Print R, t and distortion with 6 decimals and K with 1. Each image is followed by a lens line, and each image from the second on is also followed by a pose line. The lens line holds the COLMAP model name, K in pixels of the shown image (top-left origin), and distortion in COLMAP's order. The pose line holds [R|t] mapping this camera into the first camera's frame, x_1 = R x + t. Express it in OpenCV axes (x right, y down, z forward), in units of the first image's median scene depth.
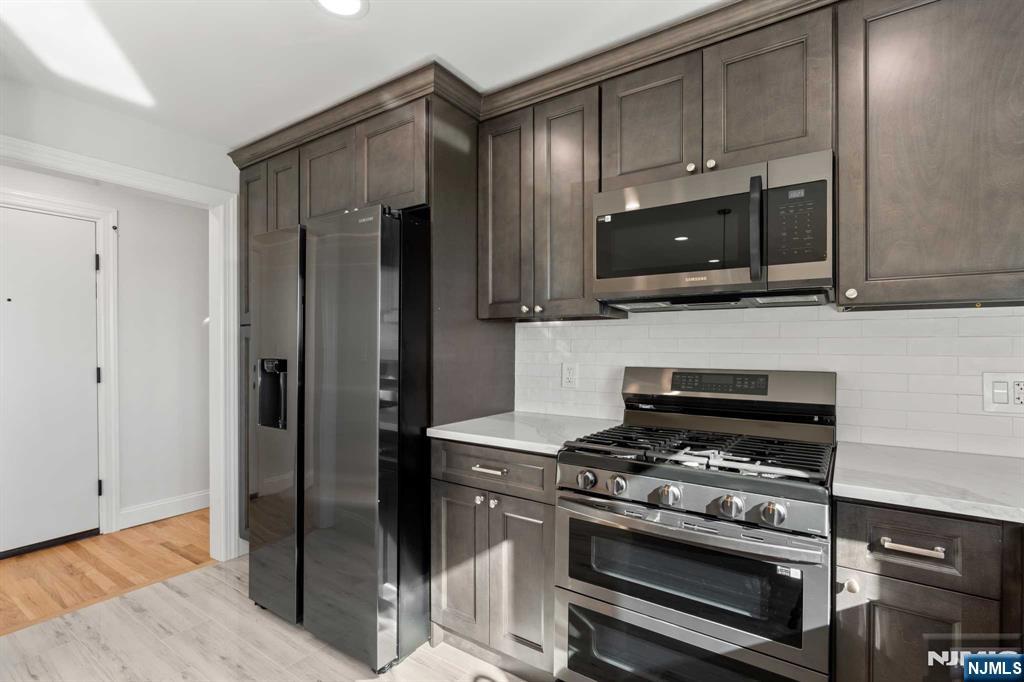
lens RADIAL K [[486.1, 0, 514.3], [0, 486.1, 348.2], [0, 0, 1]] dist [-0.001140, 0.000306]
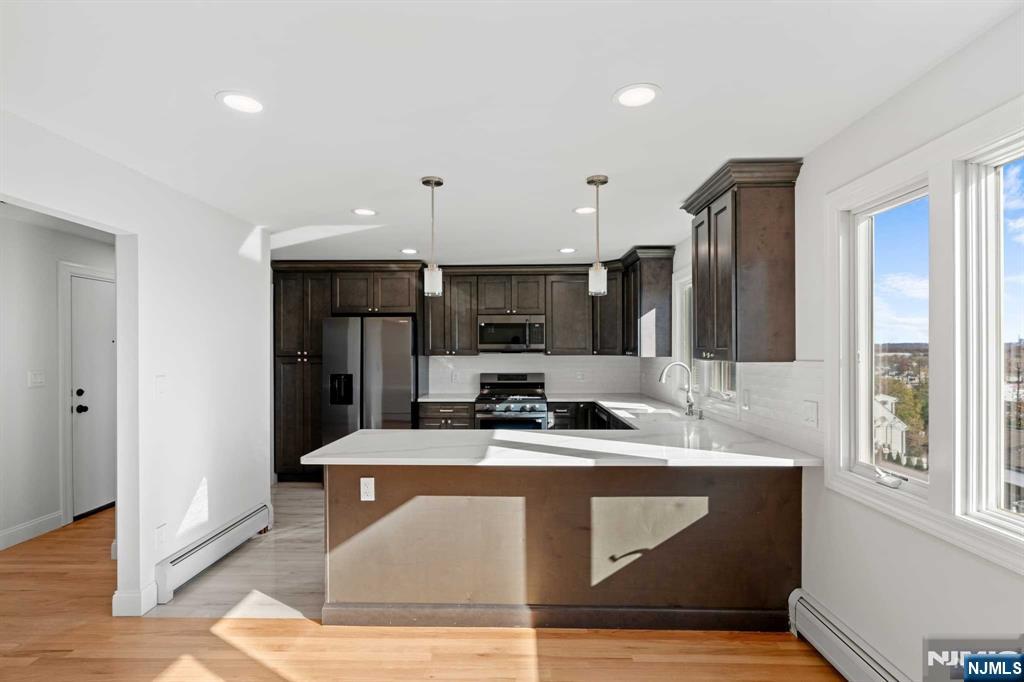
lens RADIAL K [[486.1, 0, 514.3], [0, 486.1, 348.2], [0, 0, 1]] dist [-0.001140, 0.000306]
pose [[0.836039, -0.001039, 0.548668, -1.462400], [0.003854, 0.999985, -0.003978, -0.118049], [-0.548656, 0.005441, 0.836031, -1.834413]]
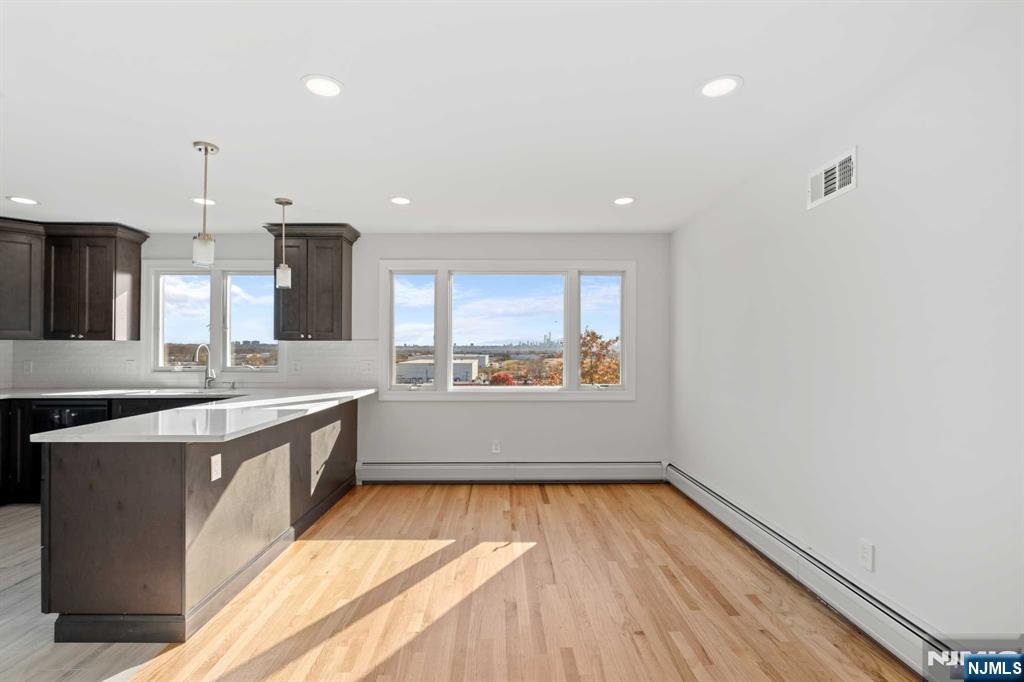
lens RADIAL K [[472.0, 0, 509.9], [0, 472.0, 345.7], [0, 0, 1]] dist [-0.002036, 0.000617]
pose [[-0.582992, 0.005729, 0.812458, -2.707629], [0.000504, 0.999978, -0.006689, -0.025155], [-0.812478, -0.003490, -0.582981, -0.102350]]
